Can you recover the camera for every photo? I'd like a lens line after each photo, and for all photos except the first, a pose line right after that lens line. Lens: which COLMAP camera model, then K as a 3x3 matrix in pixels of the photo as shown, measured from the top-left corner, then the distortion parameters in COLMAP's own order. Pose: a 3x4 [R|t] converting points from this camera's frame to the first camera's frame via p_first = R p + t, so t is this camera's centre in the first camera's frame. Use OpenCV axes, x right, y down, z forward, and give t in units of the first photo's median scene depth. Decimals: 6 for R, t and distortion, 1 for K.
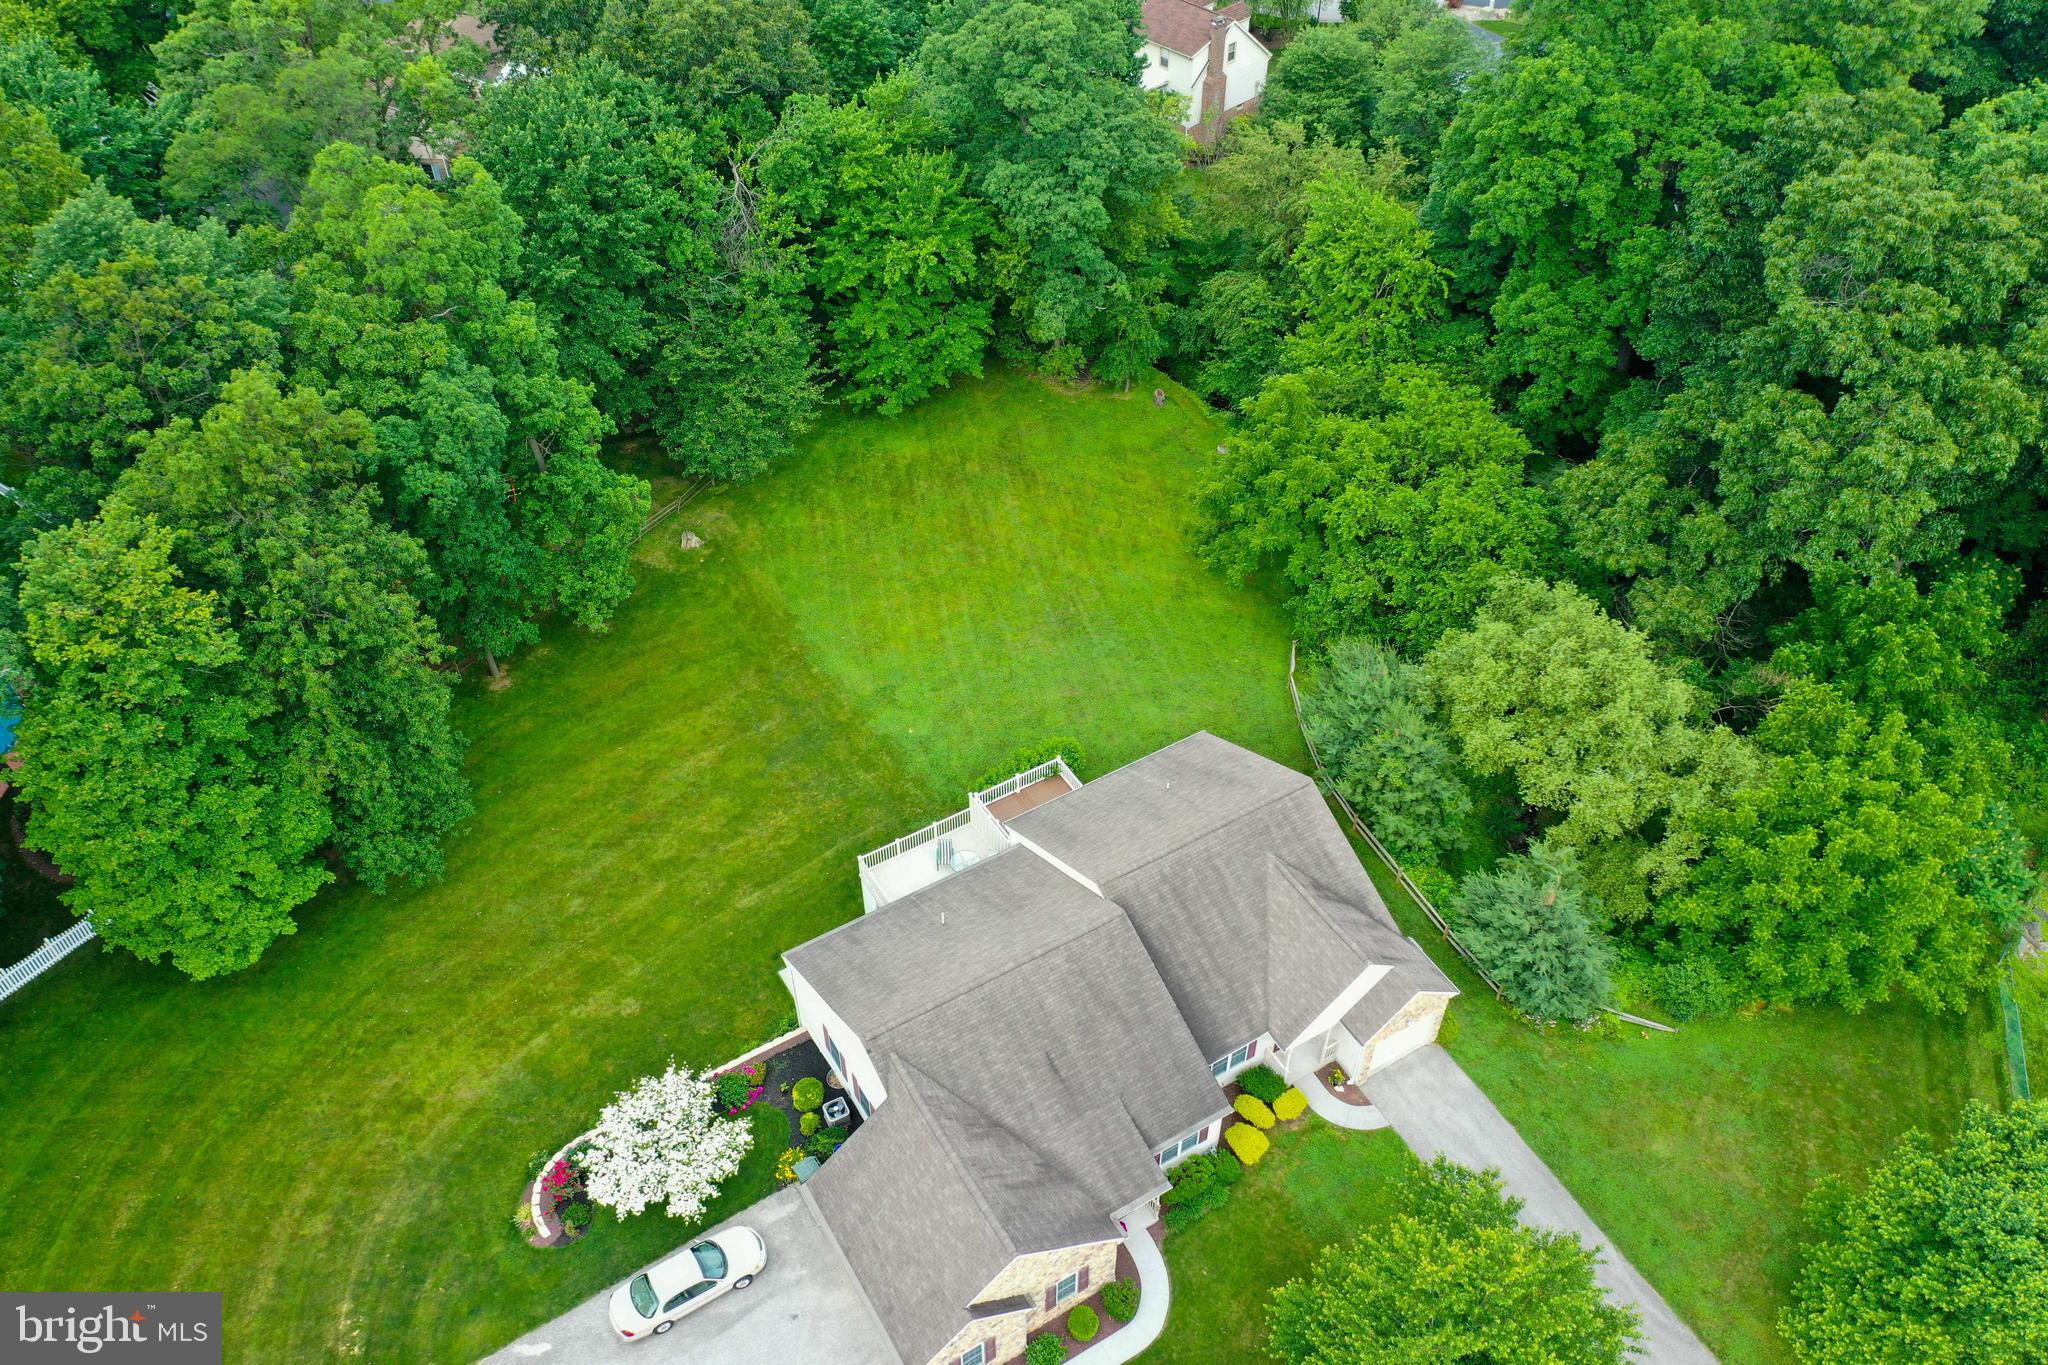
lens RADIAL K [[1619.4, 0, 1027.3], [0, 1619.4, 683.8], [0, 0, 1]] dist [-0.002169, 0.000123]
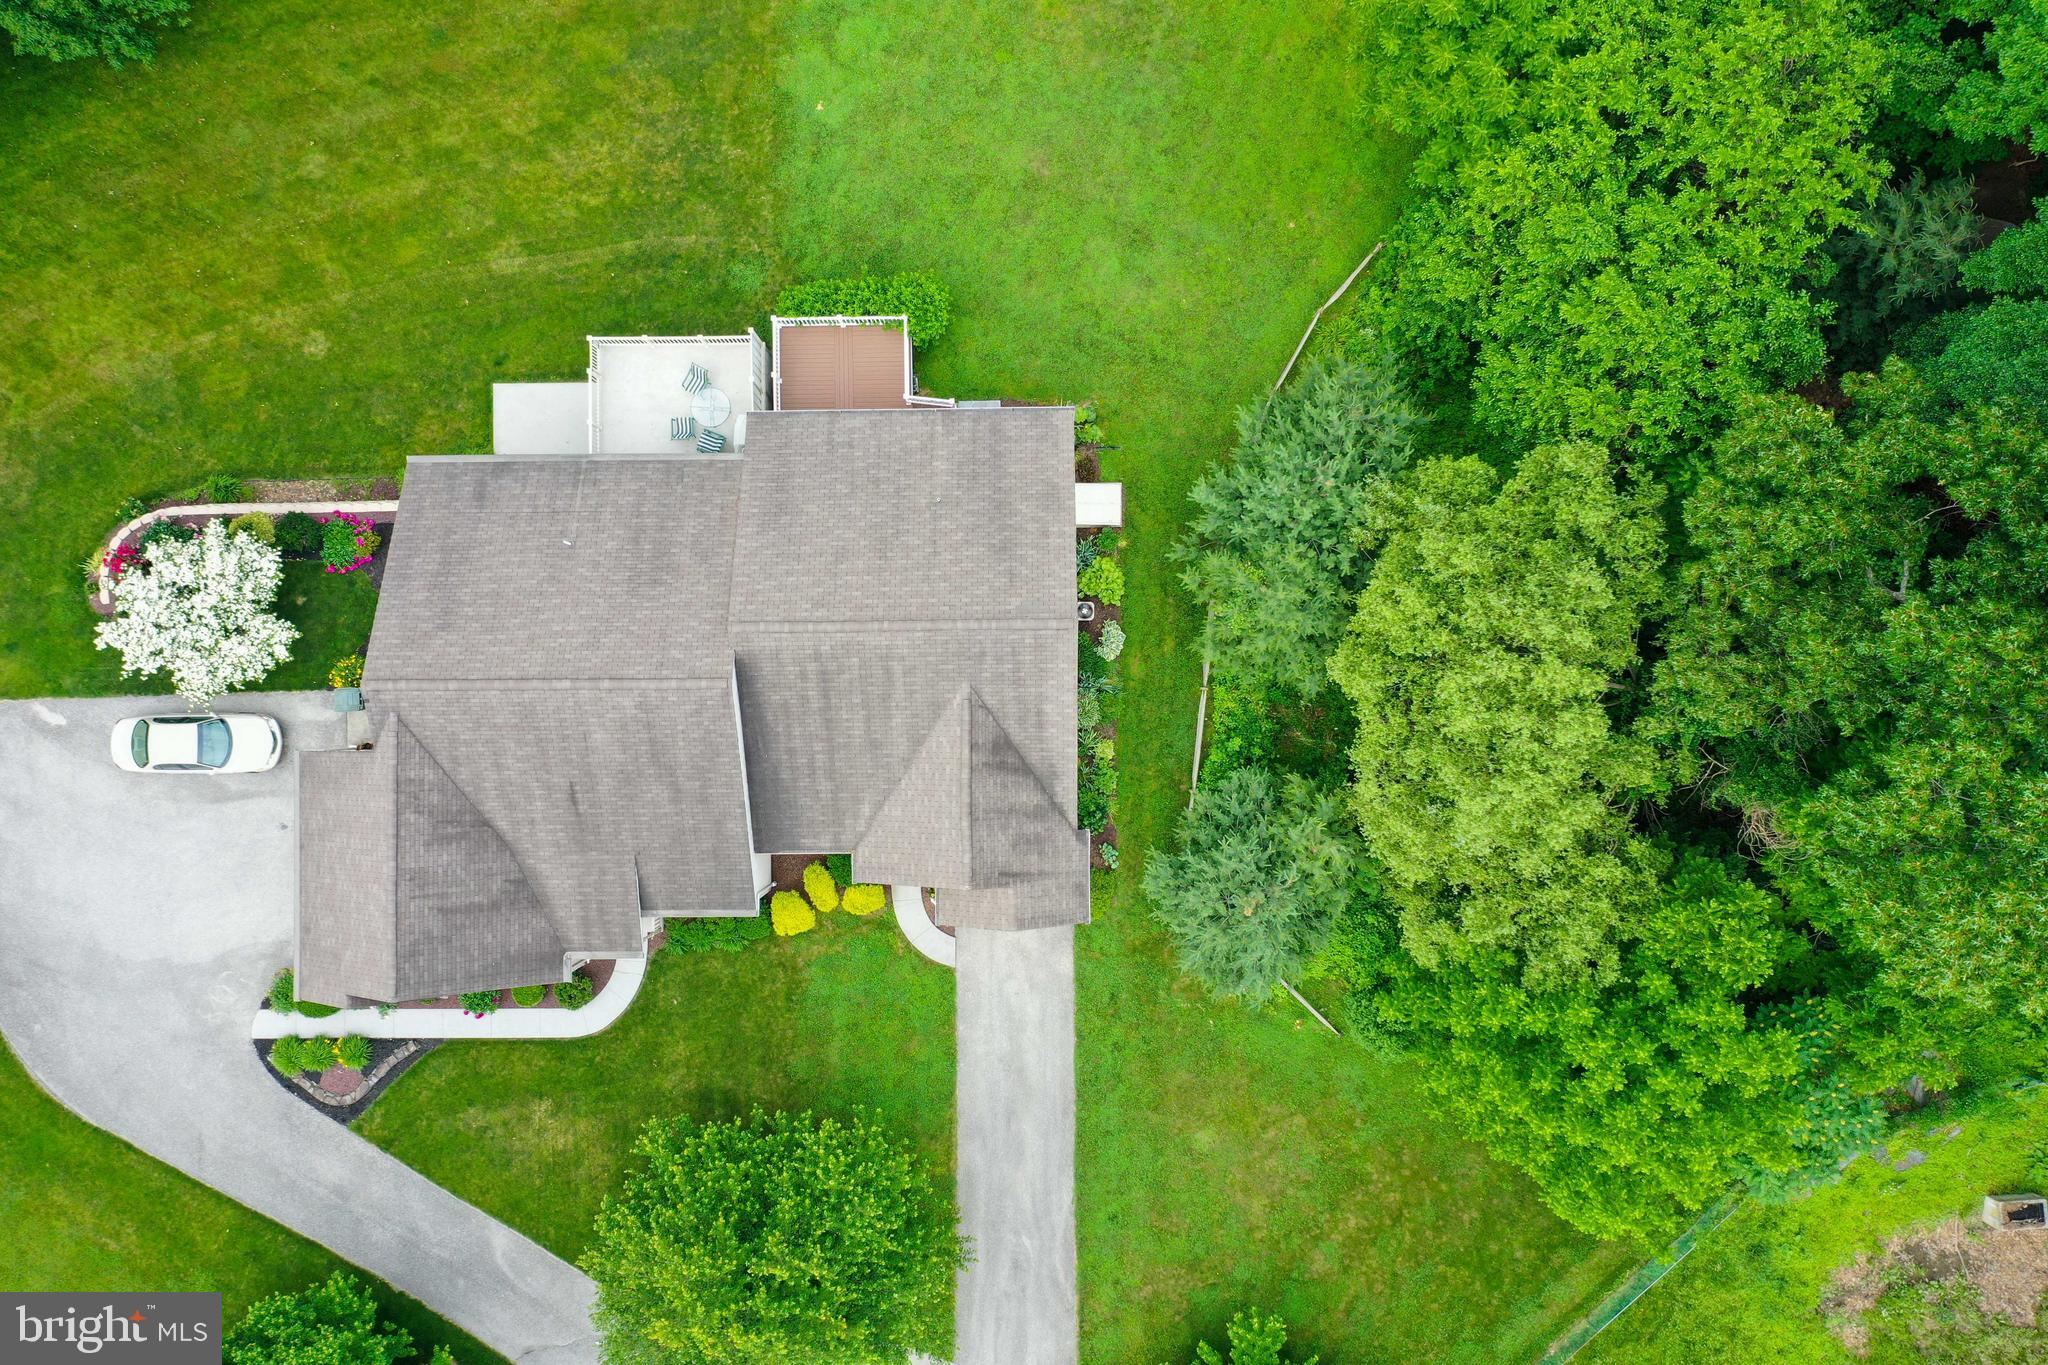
lens RADIAL K [[1619.4, 0, 1024.3], [0, 1619.4, 683.2], [0, 0, 1]] dist [-0.002169, 0.000123]
pose [[0.859464, 0.511035, -0.012839, 0.175220], [-0.351032, 0.608254, 0.711902, -0.431124], [0.371617, -0.607347, 0.702162, 0.453063]]
